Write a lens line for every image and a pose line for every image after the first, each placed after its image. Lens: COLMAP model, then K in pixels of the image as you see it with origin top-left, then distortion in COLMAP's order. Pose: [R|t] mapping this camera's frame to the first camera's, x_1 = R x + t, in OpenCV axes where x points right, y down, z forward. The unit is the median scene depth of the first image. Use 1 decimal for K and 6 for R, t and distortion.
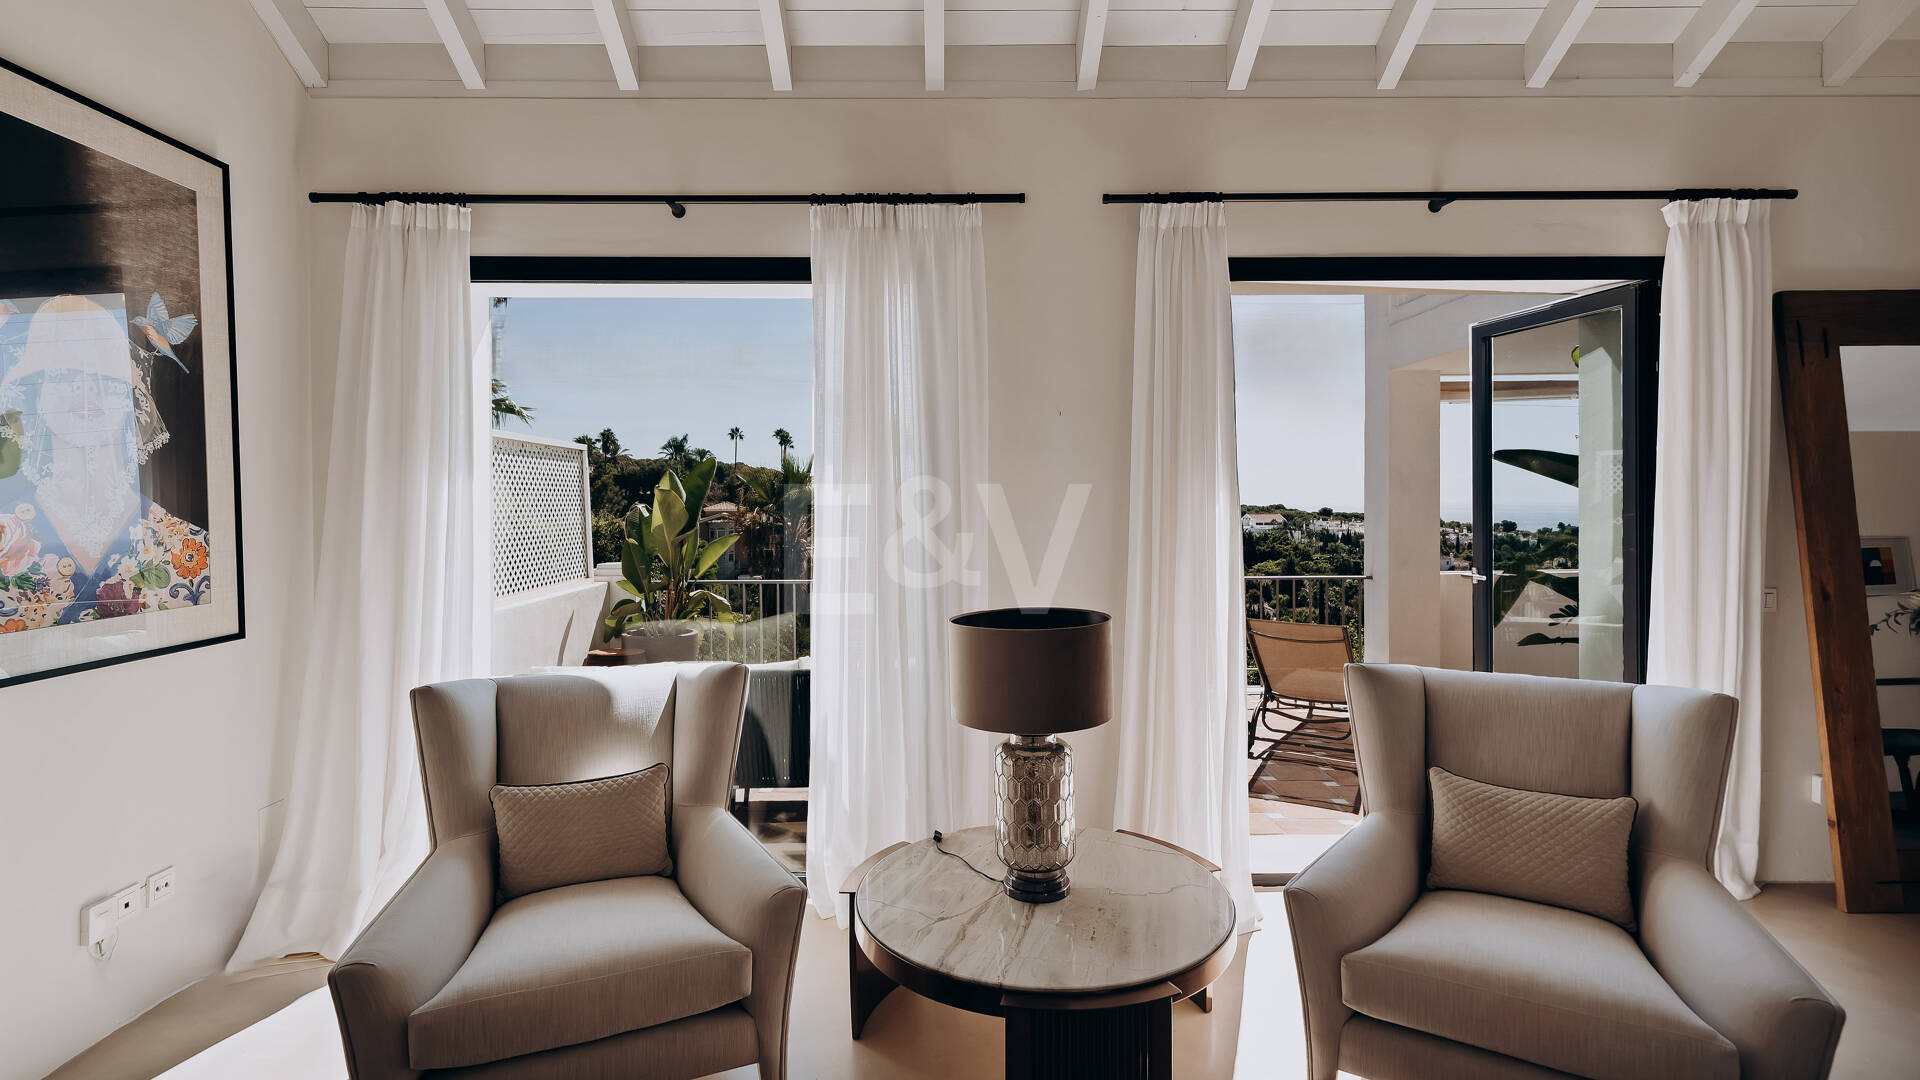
lens RADIAL K [[947.5, 0, 962.1], [0, 947.5, 527.5], [0, 0, 1]] dist [0.004717, -0.002372]
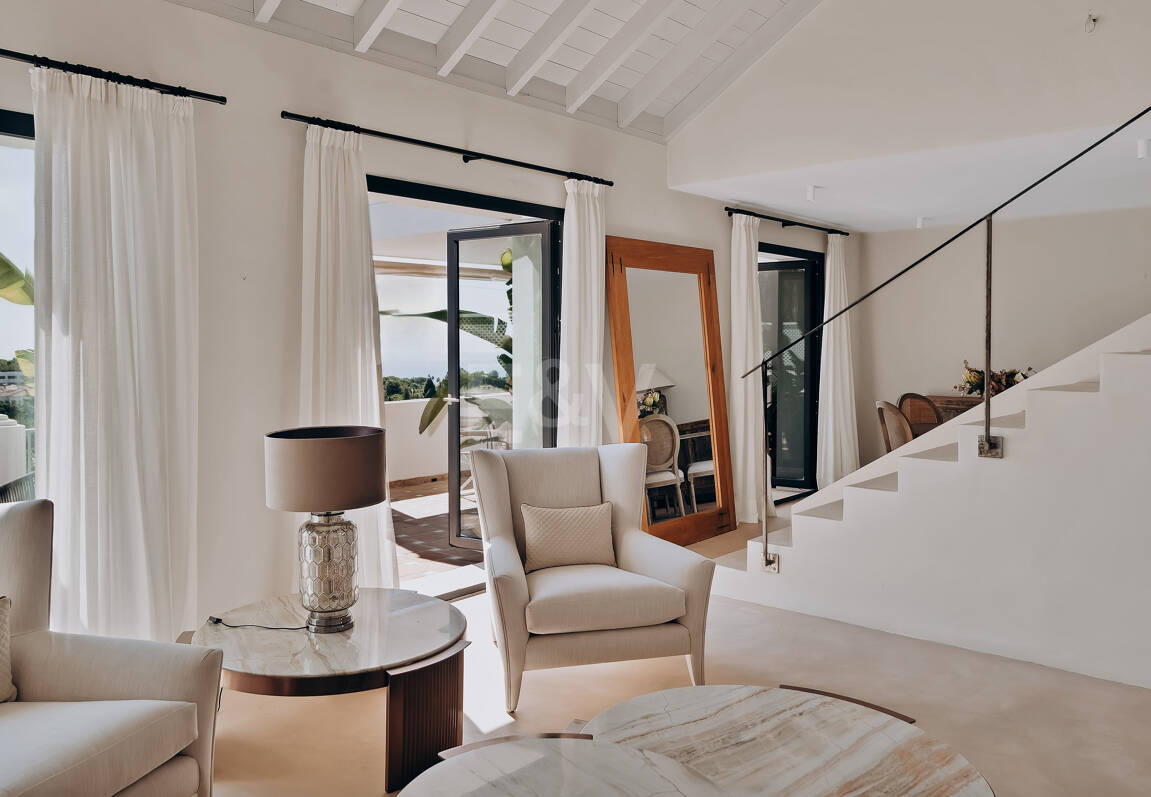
lens RADIAL K [[896.8, 0, 577.2], [0, 896.8, 390.3], [0, 0, 1]] dist [0.016241, 0.000691]
pose [[0.658883, -0.034122, 0.751471, -0.516824], [0.023104, 0.999417, 0.025123, 0.008519], [-0.751890, 0.000809, 0.659288, -0.111567]]
